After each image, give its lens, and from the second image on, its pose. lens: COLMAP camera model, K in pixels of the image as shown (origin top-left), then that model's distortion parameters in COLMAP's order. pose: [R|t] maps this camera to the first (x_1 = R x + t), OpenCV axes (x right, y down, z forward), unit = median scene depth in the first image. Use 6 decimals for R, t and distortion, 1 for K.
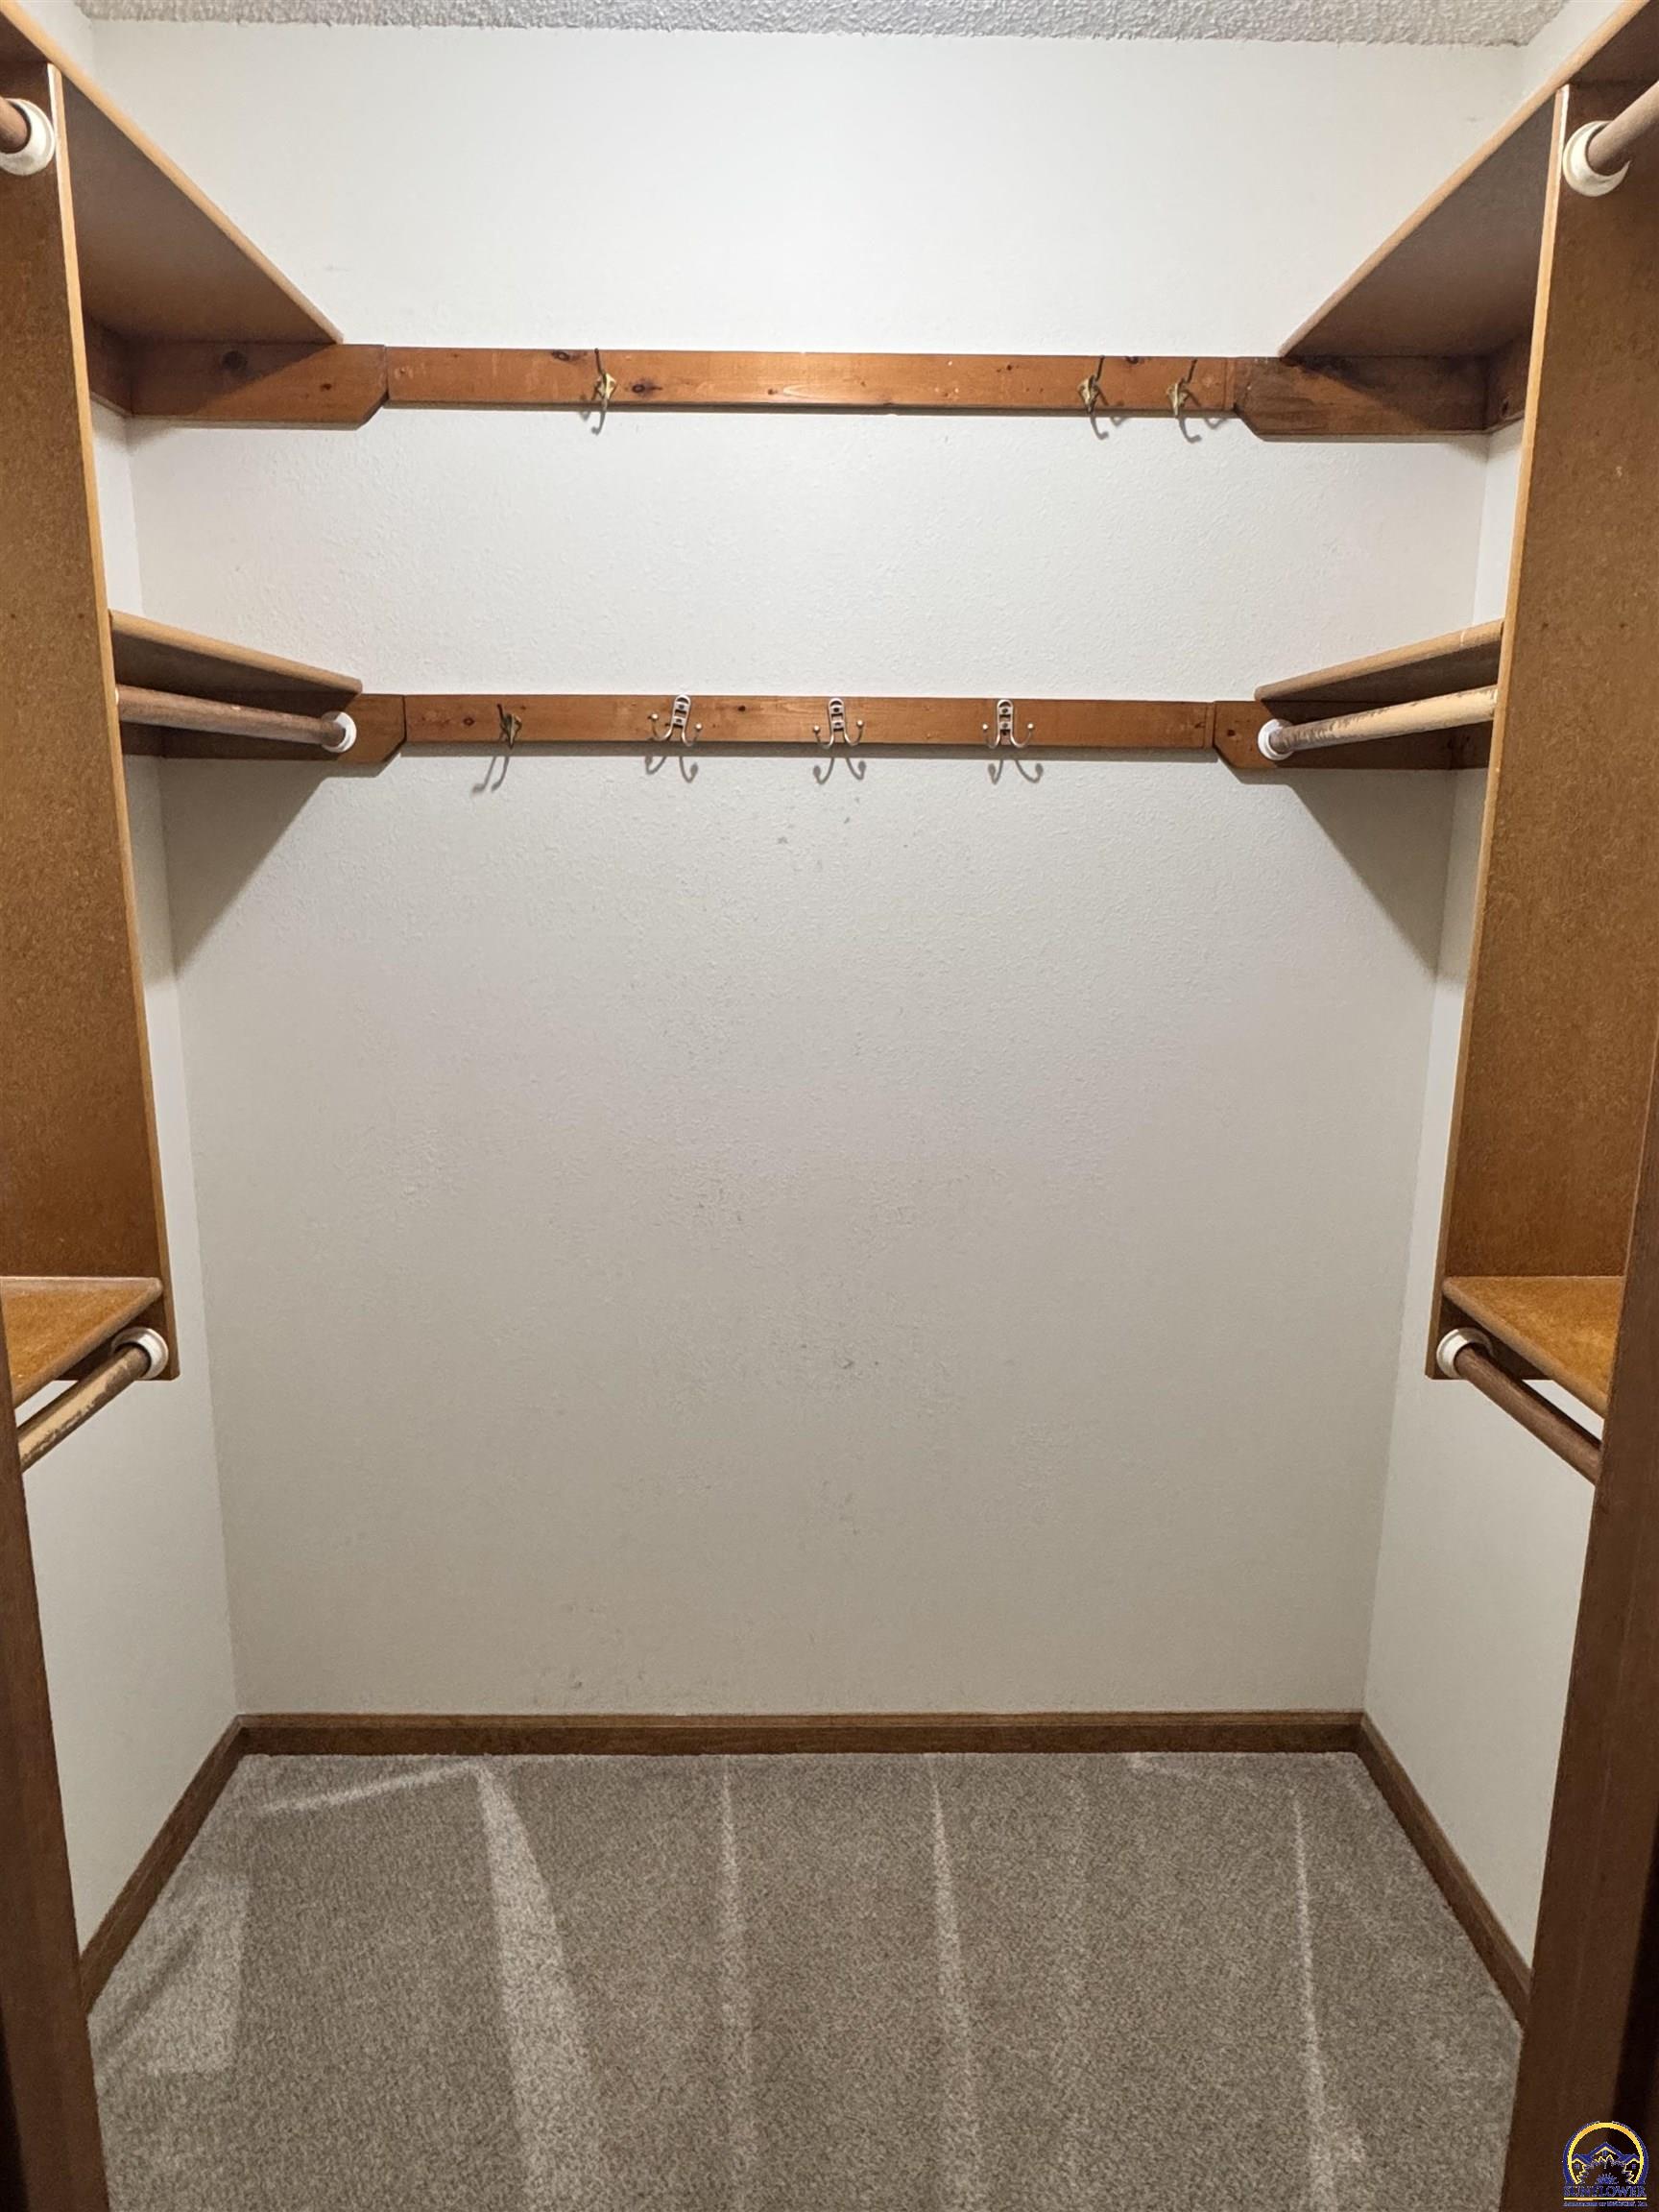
lens RADIAL K [[1378.6, 0, 833.3], [0, 1378.6, 1103.4], [0, 0, 1]] dist [-0.001023, 0.000459]
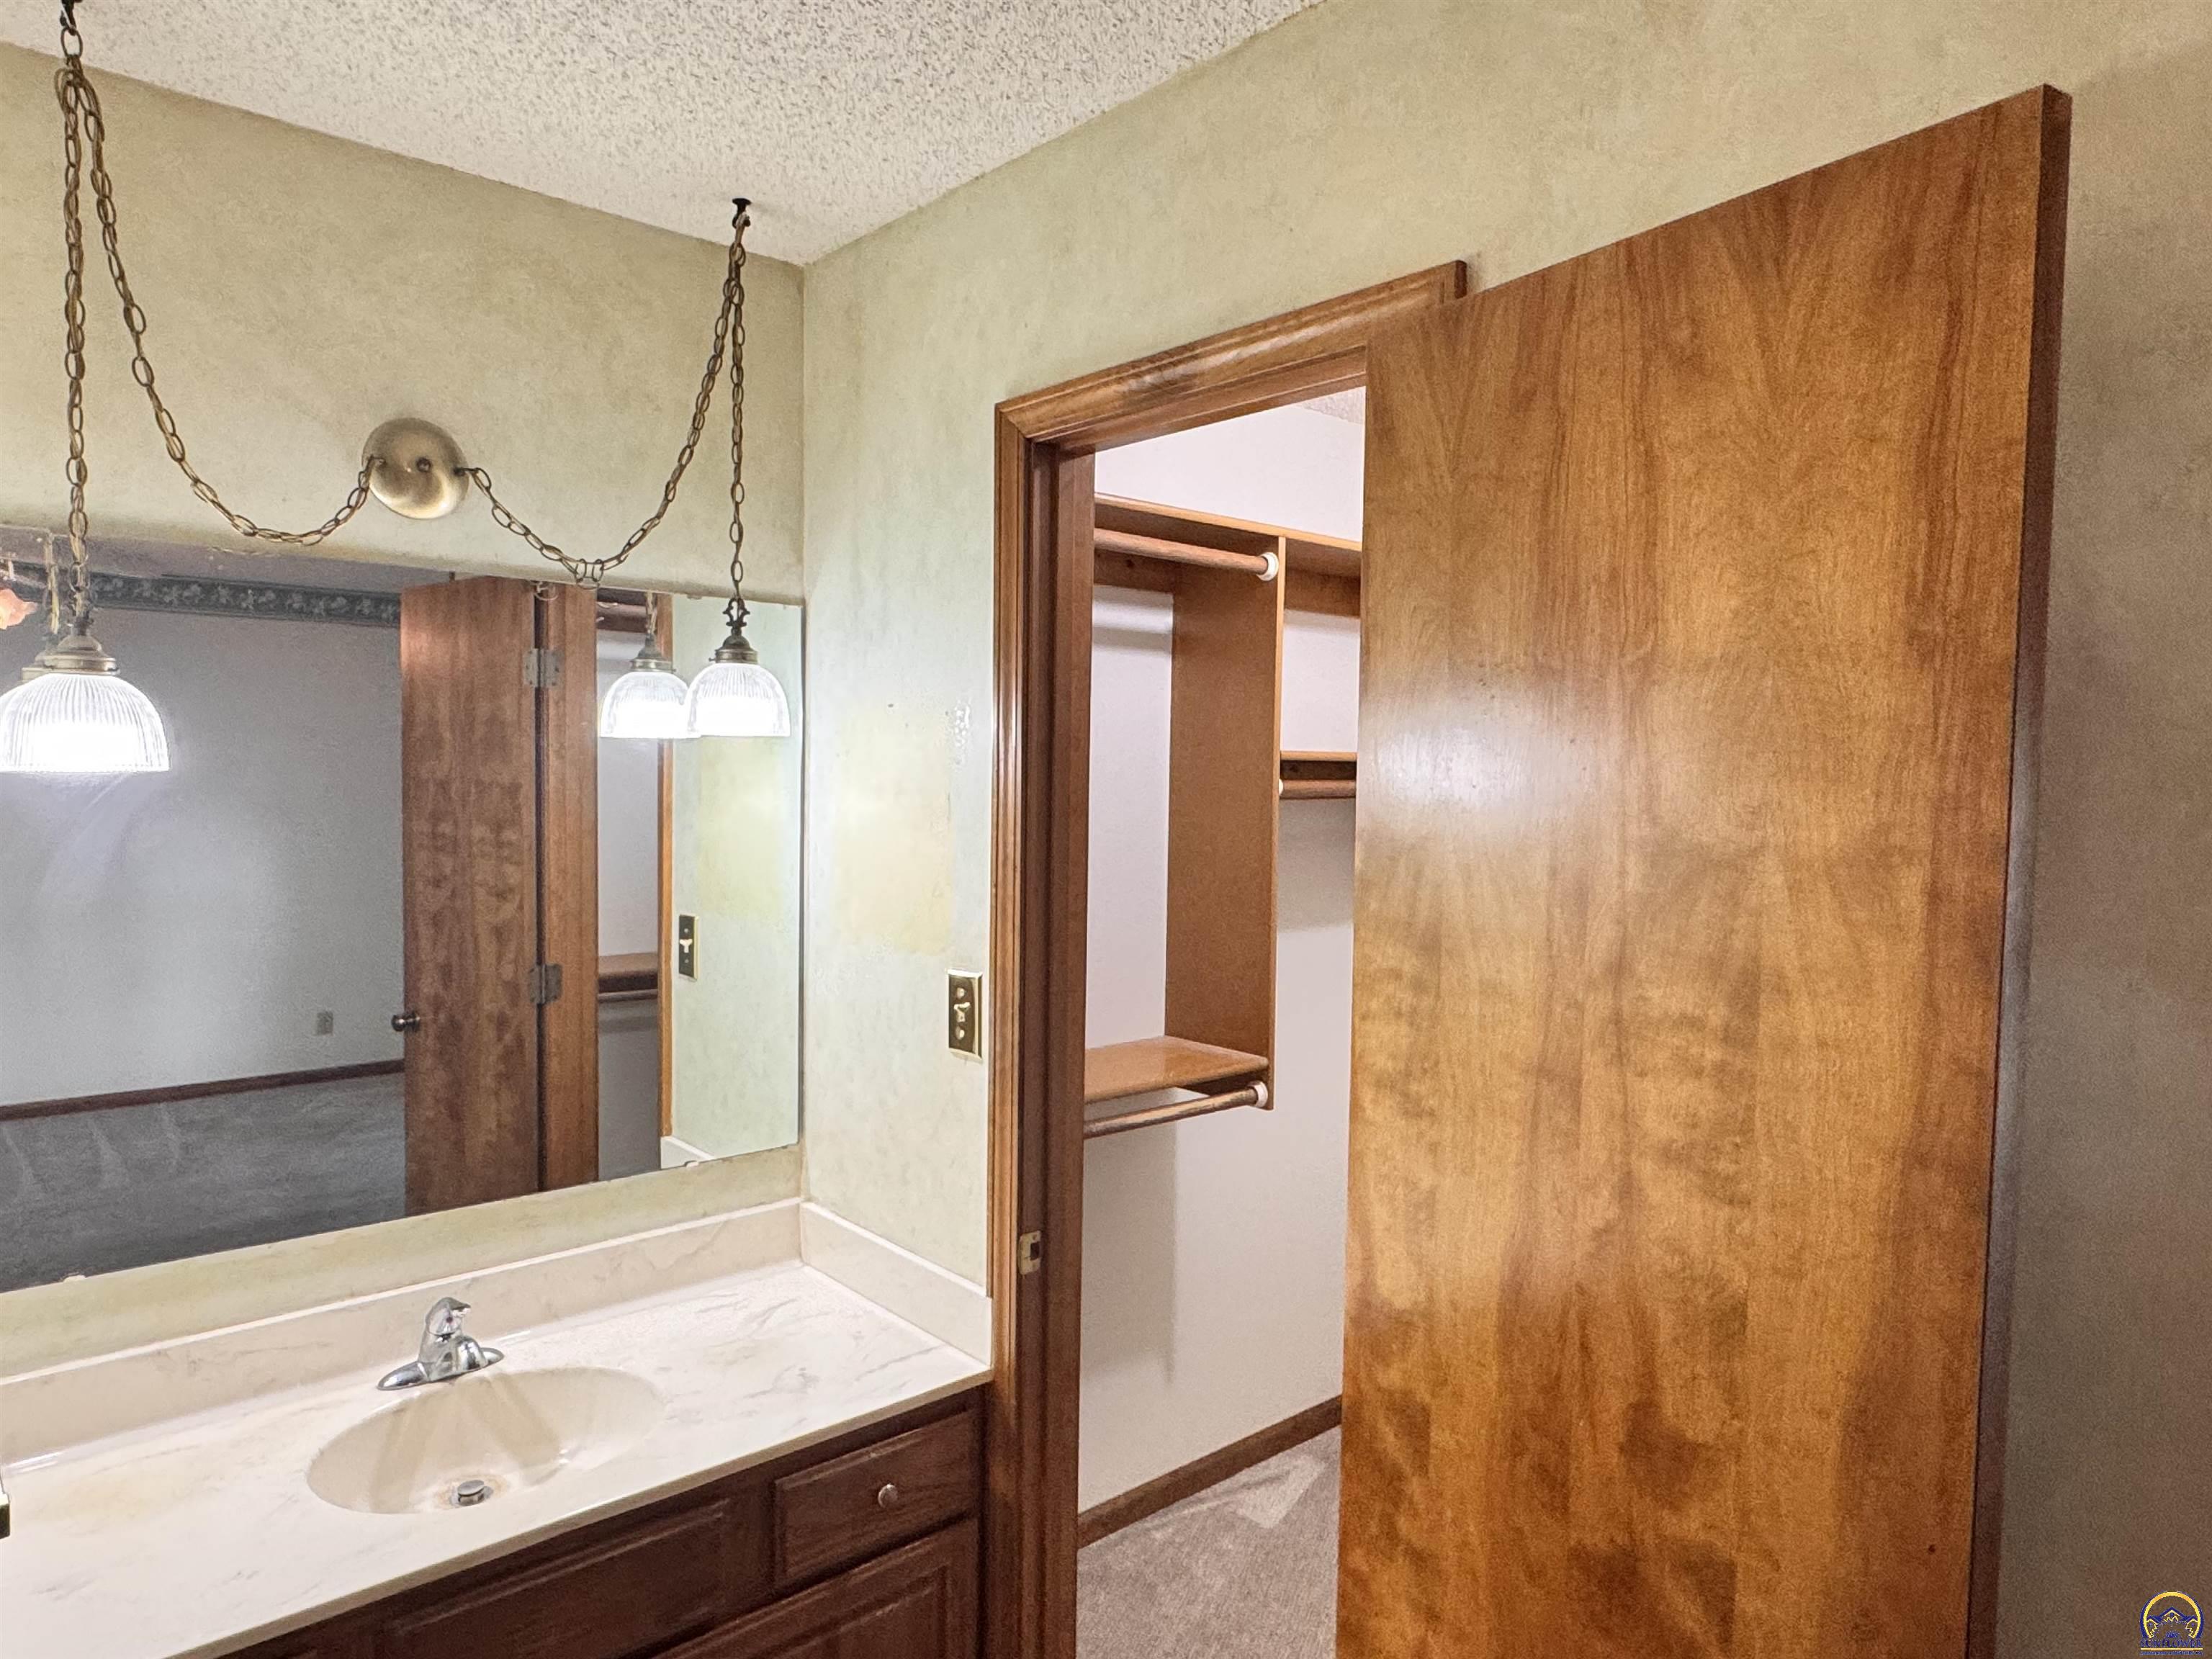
lens RADIAL K [[1378.6, 0, 1103.3], [0, 1378.6, 836.7], [0, 0, 1]] dist [-0.001023, 0.000459]
pose [[0.656838, 0.036048, -0.753170, 0.882857], [-0.163609, 0.981874, -0.095689, 0.038197], [0.736068, 0.186077, 0.650829, -0.584698]]
